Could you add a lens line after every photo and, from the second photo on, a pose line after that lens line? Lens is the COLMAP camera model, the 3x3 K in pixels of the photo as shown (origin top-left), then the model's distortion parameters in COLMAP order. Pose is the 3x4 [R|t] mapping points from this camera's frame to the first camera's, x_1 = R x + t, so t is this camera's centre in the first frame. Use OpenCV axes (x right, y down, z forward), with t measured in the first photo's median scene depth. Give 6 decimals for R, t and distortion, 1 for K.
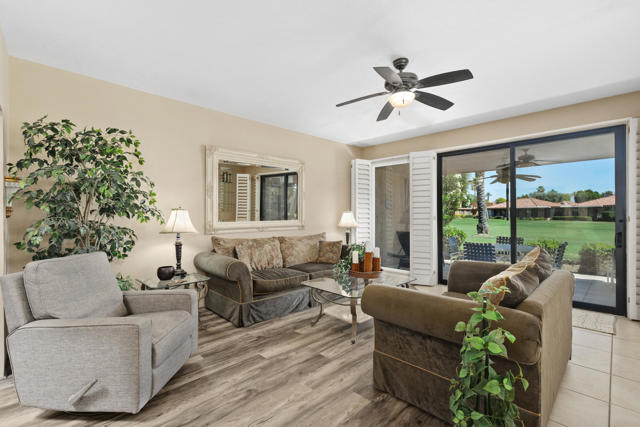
lens RADIAL K [[299.2, 0, 320.5], [0, 299.2, 213.5], [0, 0, 1]] dist [0.002079, 0.000329]
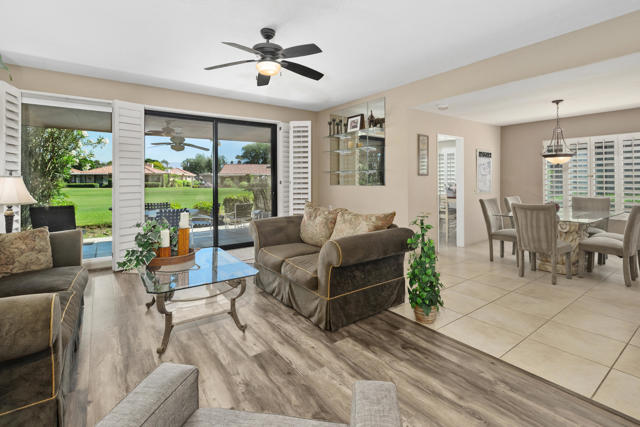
lens RADIAL K [[299.2, 0, 335.7], [0, 299.2, 177.8], [0, 0, 1]] dist [0.002079, 0.000329]
pose [[0.112590, 0.008126, 0.993608, -0.839697], [0.002053, 0.999963, -0.008411, 0.007809], [-0.993639, 0.002987, 0.112569, 0.757893]]
